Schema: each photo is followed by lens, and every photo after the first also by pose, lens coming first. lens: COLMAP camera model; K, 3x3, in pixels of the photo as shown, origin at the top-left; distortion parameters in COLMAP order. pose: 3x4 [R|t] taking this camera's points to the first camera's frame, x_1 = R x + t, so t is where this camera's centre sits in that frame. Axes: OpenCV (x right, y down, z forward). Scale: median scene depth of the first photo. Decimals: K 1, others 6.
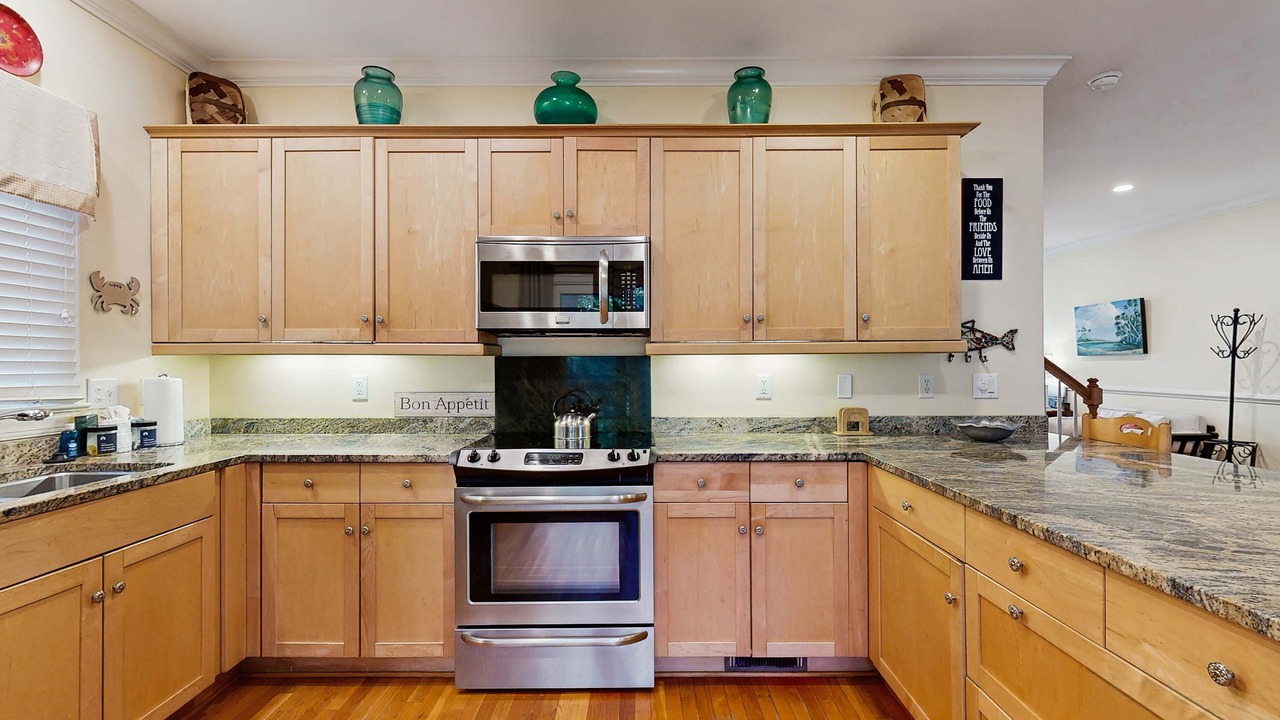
lens RADIAL K [[572.8, 0, 640.6], [0, 572.8, 359.0], [0, 0, 1]] dist [-0.000191, 0.000931]
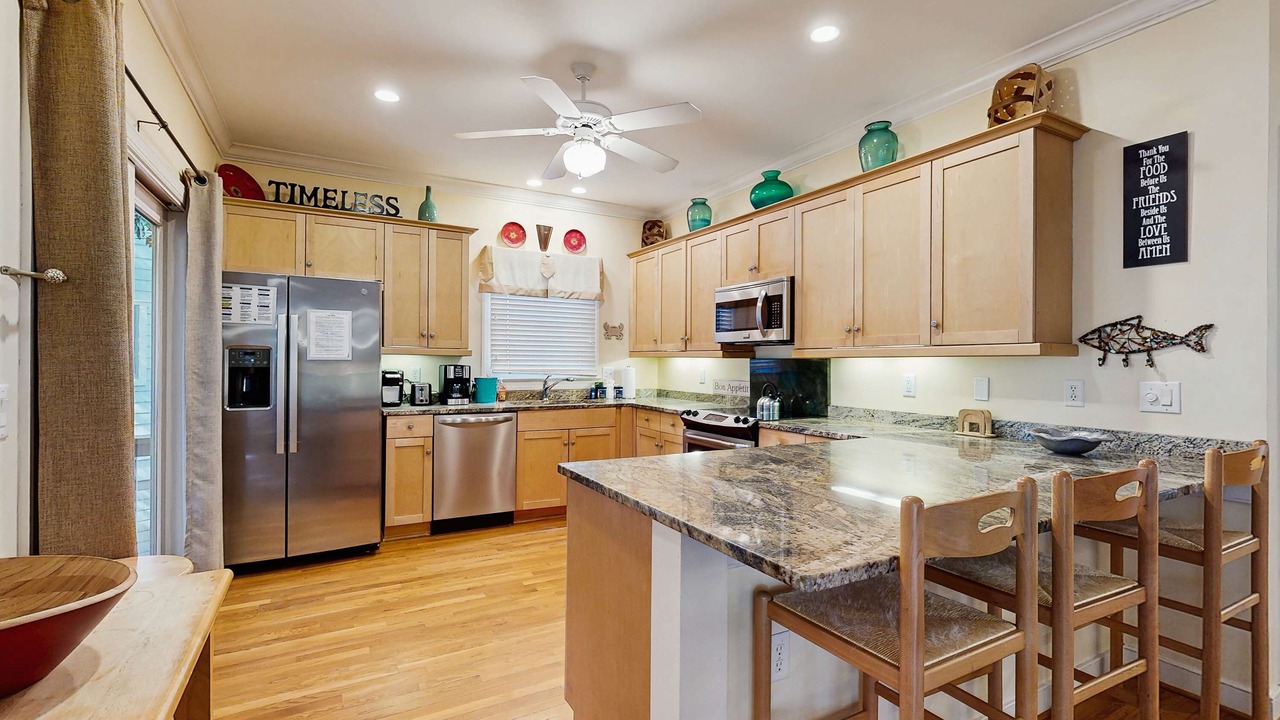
lens RADIAL K [[572.8, 0, 644.5], [0, 572.8, 360.7], [0, 0, 1]] dist [-0.000191, 0.000931]
pose [[0.488247, 0.004873, -0.872692, 0.955066], [-0.011564, 0.999933, -0.000886, 0.005618], [0.872629, 0.010525, 0.488271, -0.019581]]
